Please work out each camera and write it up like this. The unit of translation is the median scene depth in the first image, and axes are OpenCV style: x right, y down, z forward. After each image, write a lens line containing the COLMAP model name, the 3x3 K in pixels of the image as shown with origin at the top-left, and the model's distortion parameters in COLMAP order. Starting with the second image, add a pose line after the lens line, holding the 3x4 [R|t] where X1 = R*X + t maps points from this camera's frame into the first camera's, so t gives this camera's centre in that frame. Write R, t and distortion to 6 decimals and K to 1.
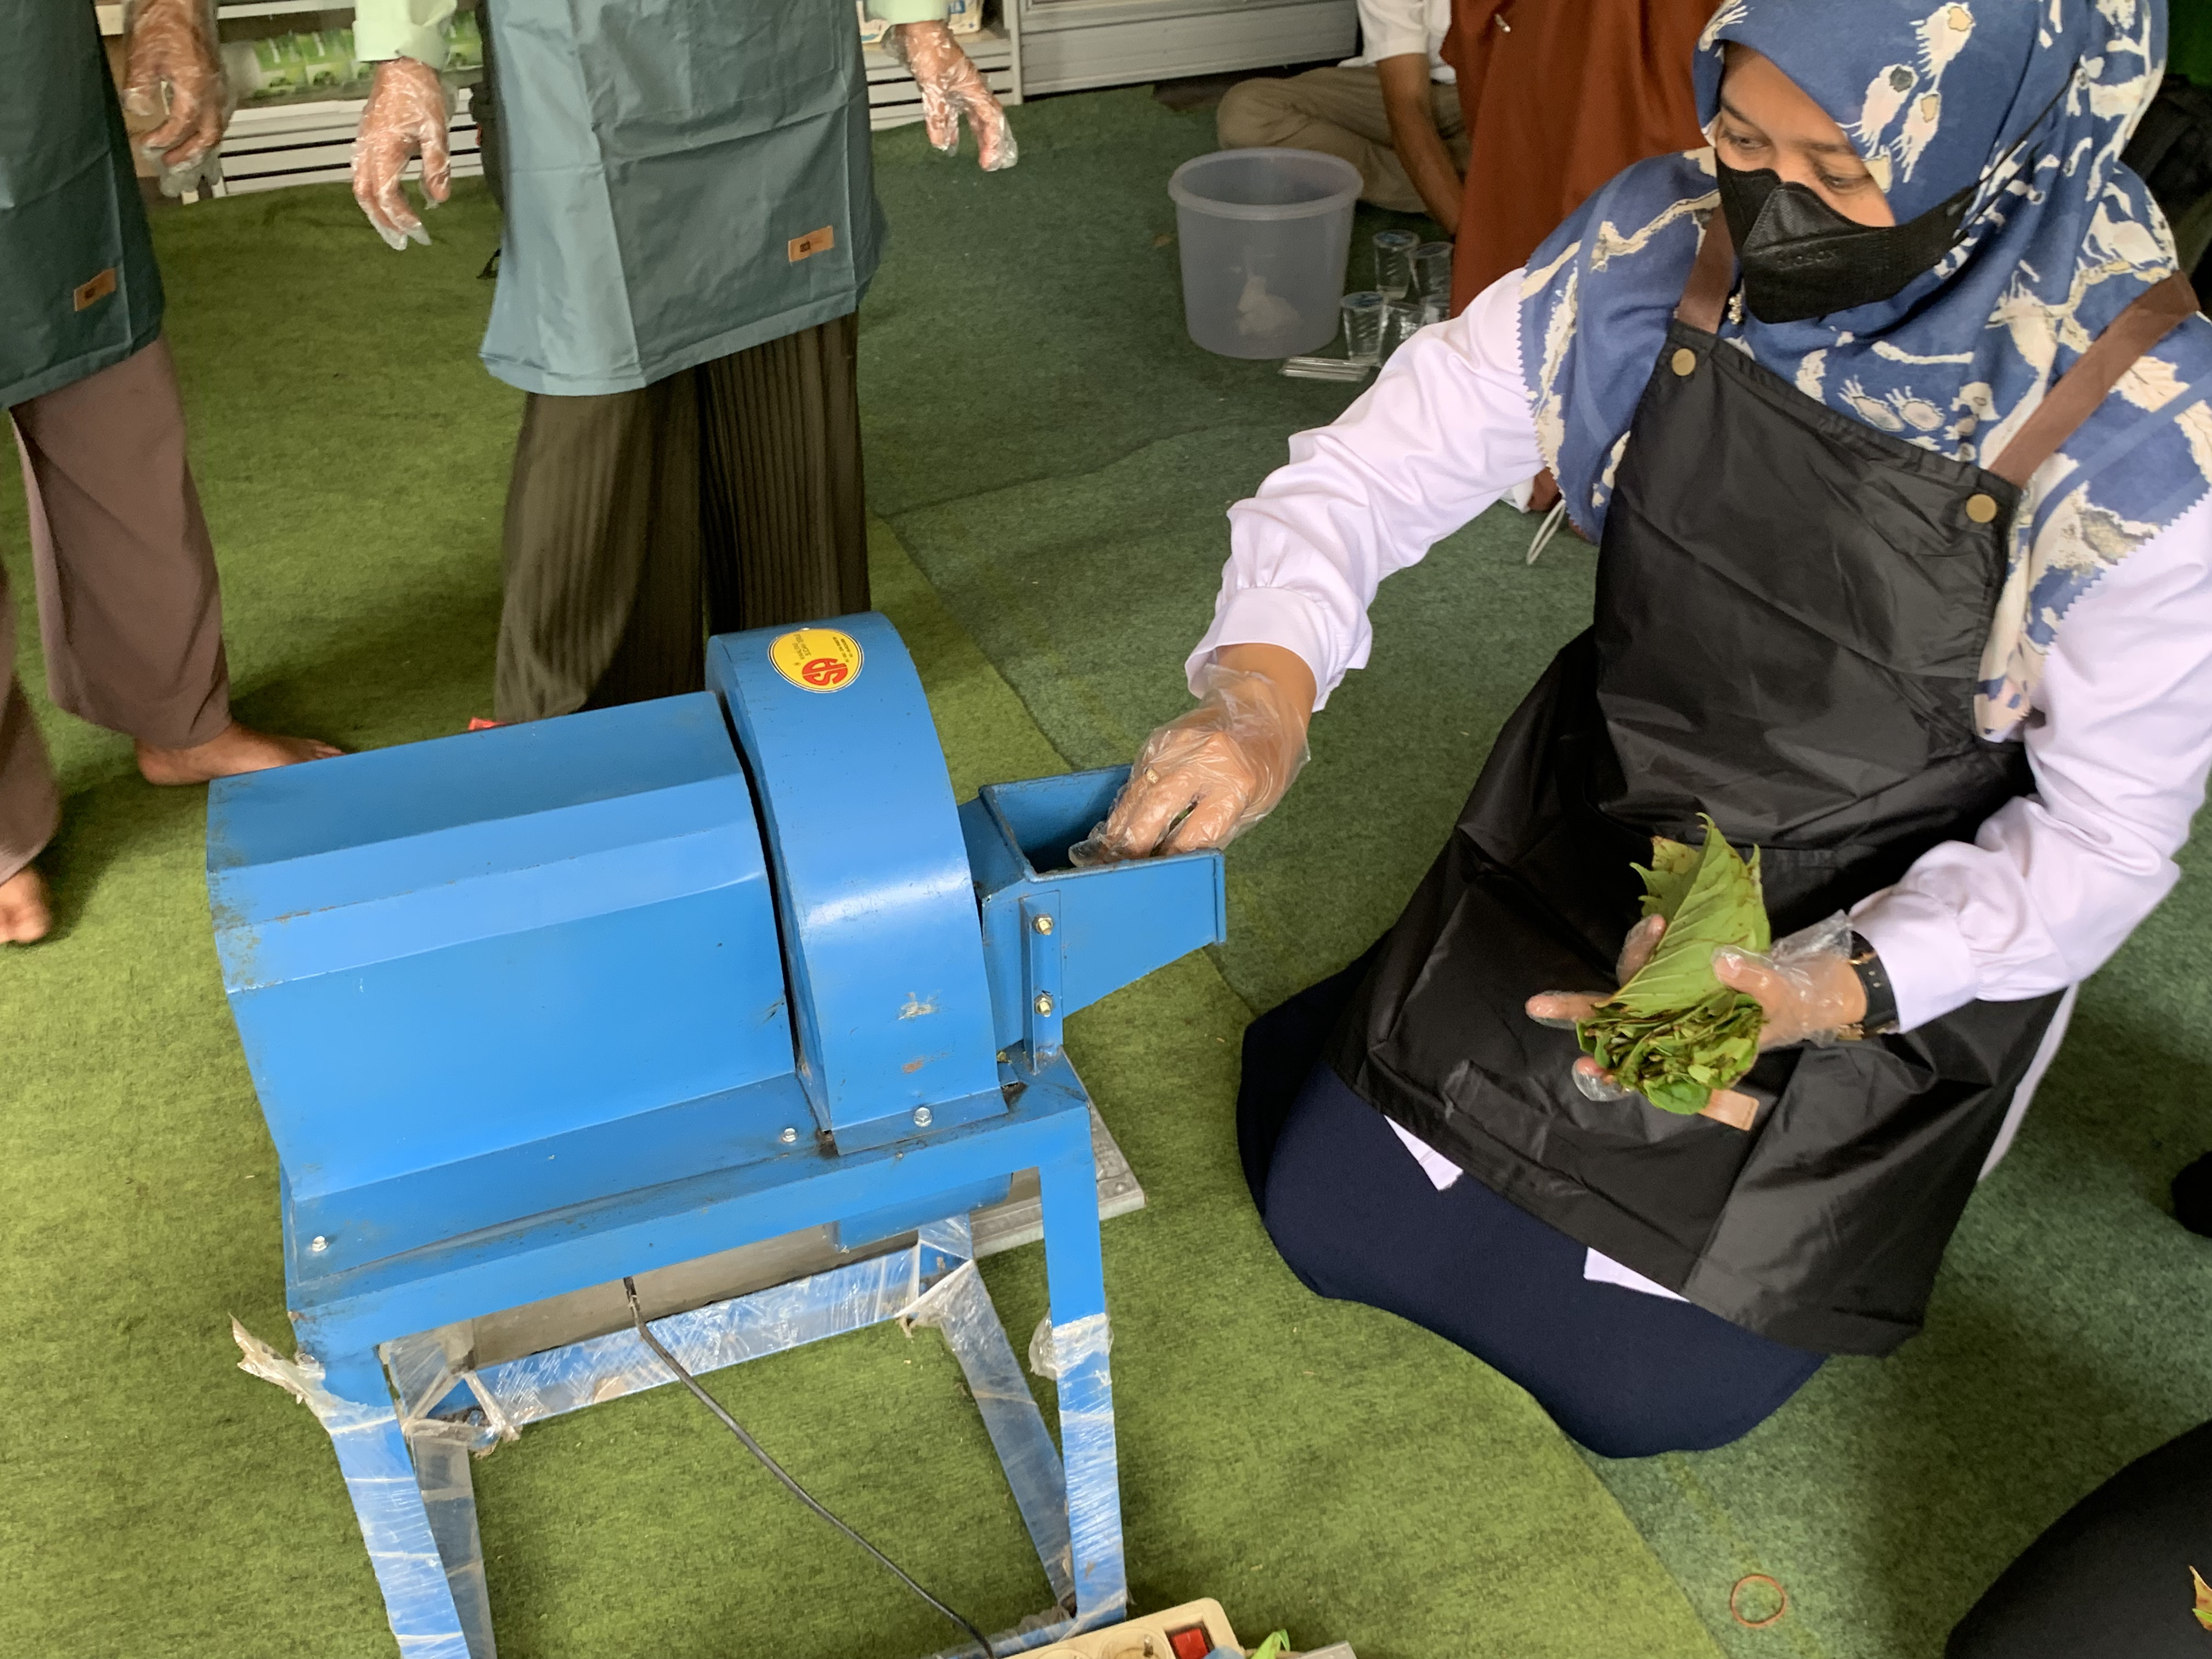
lens RADIAL K [[2160.2, 0, 1106.0], [0, 2160.2, 829.5], [0, 0, 1]] dist [0.007340, 0.004933]
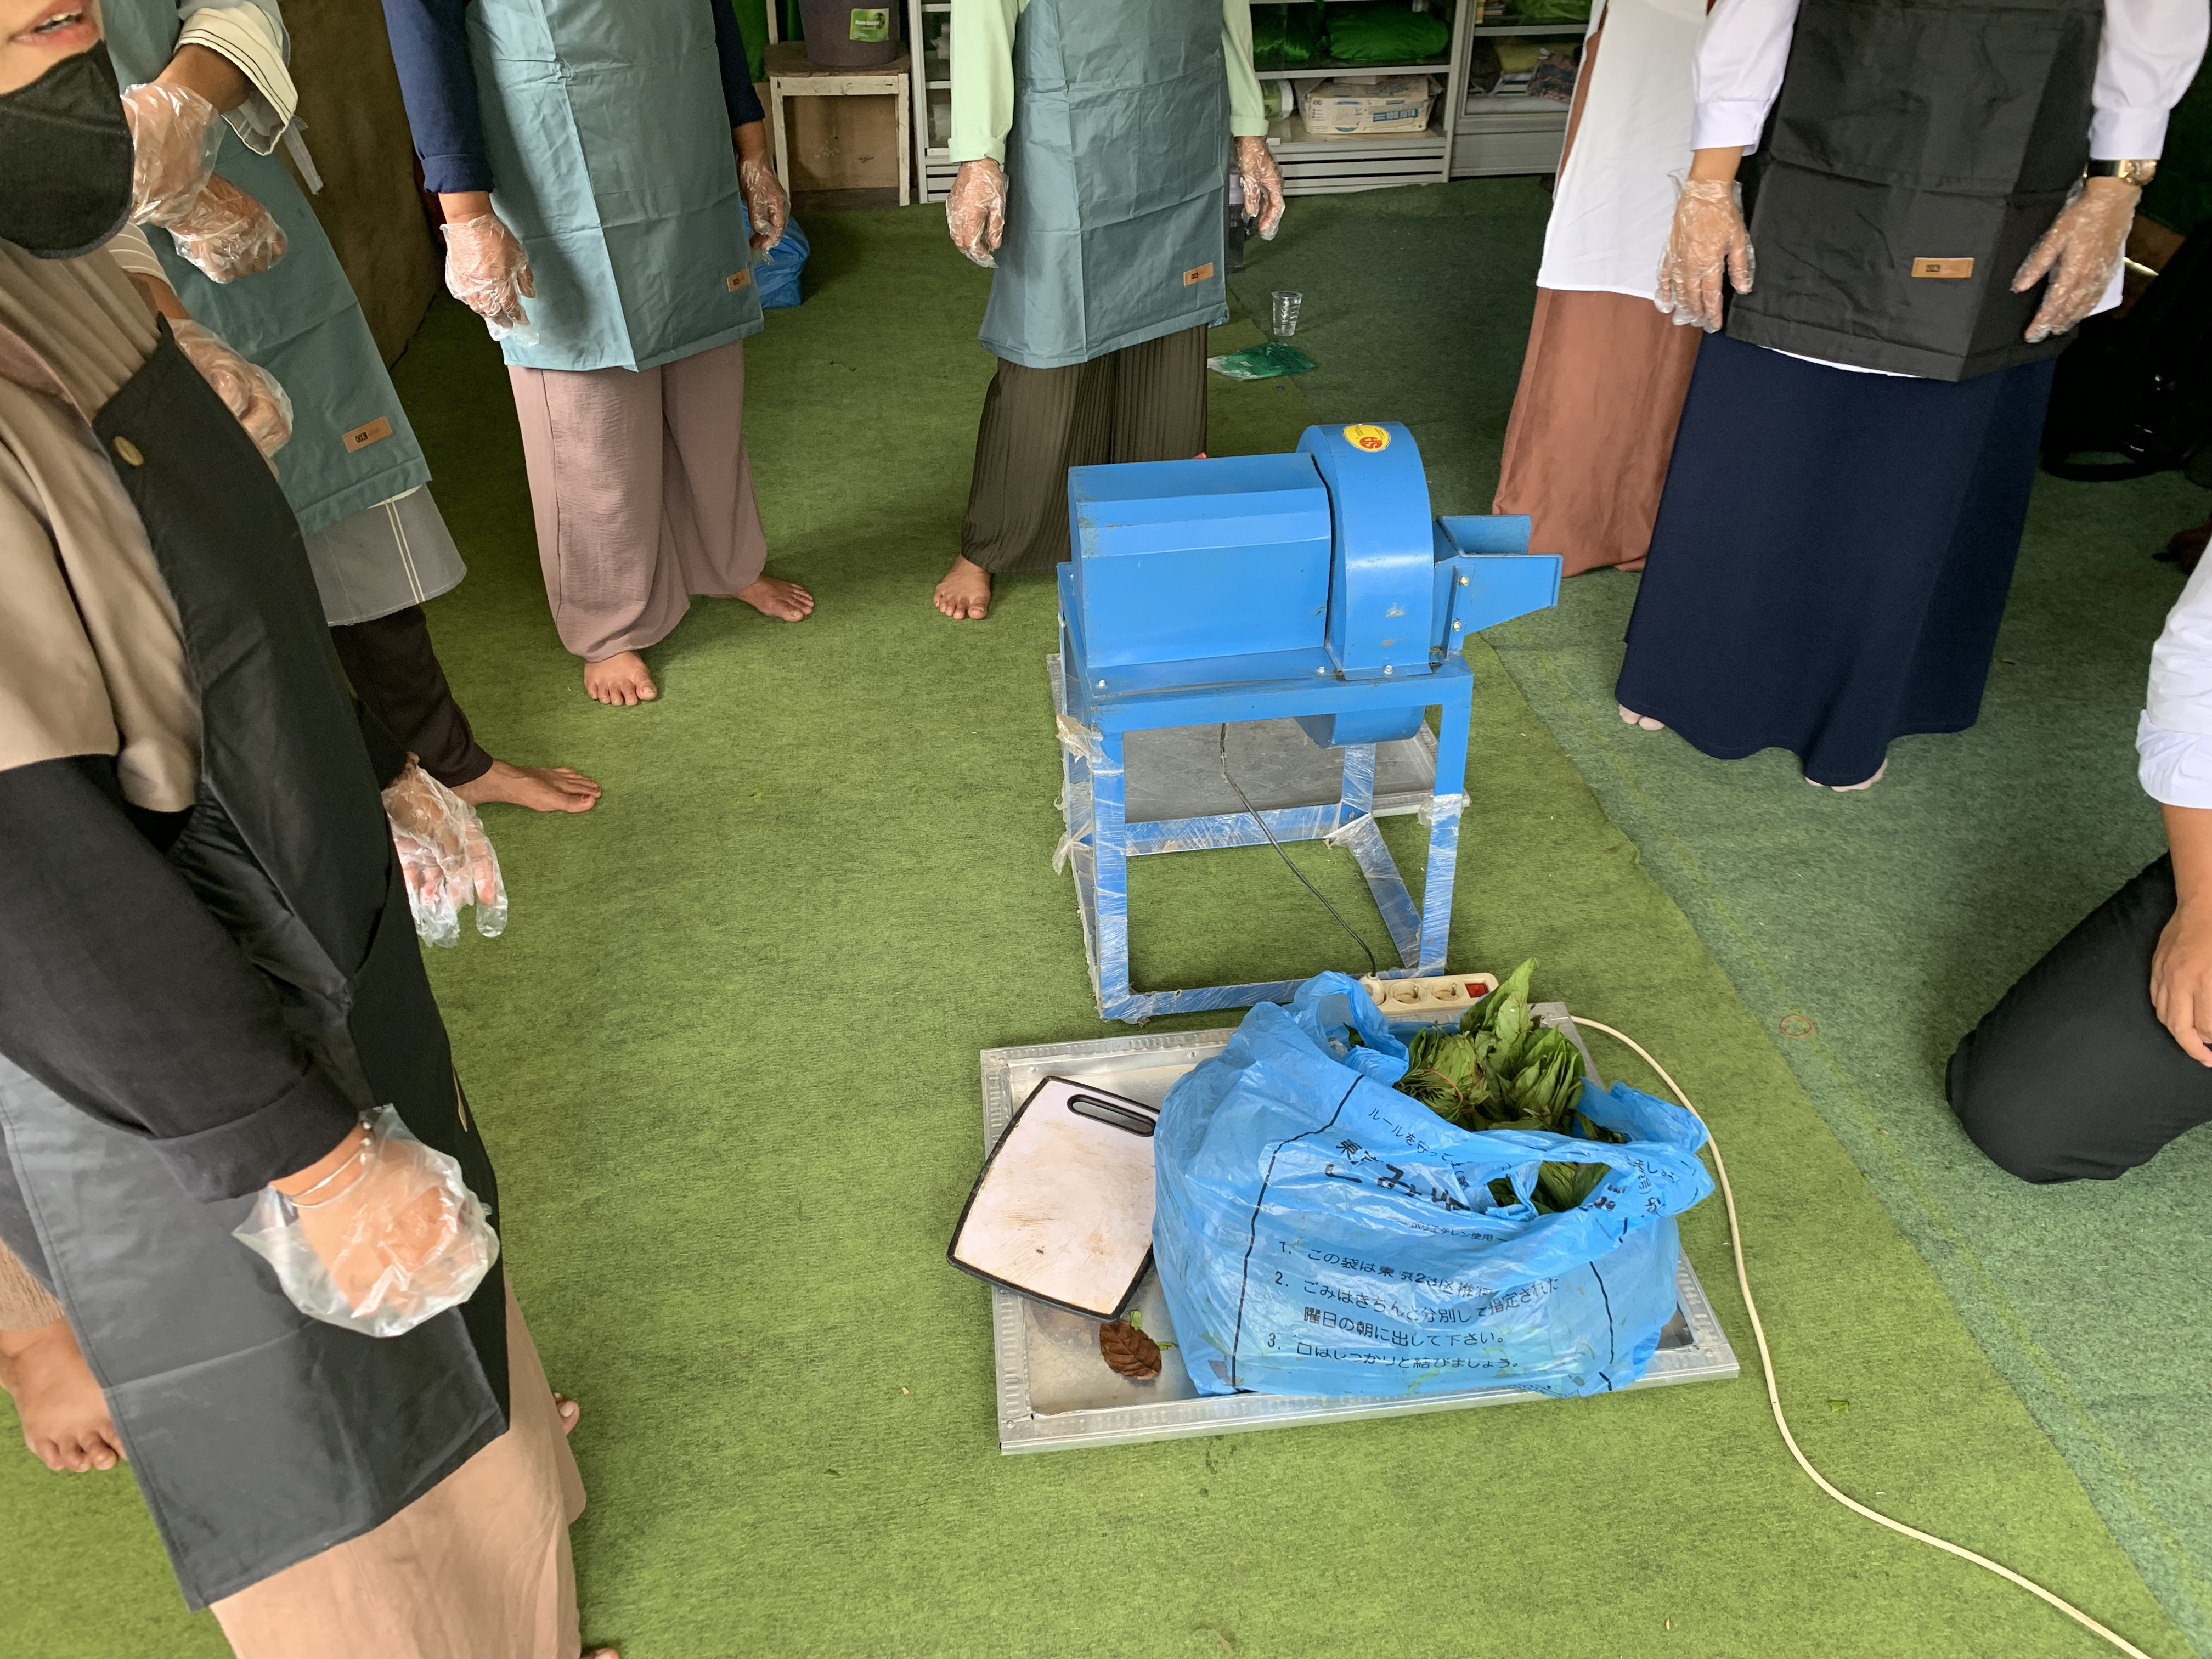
lens RADIAL K [[1724.7, 0, 1025.4], [0, 1724.7, 823.9], [0, 0, 1]] dist [0.057406, -0.240264]
pose [[0.970648, 0.136853, -0.197770, -0.060301], [-0.130738, 0.990453, 0.043717, 0.199658], [0.201865, -0.016578, 0.979273, -0.520955]]
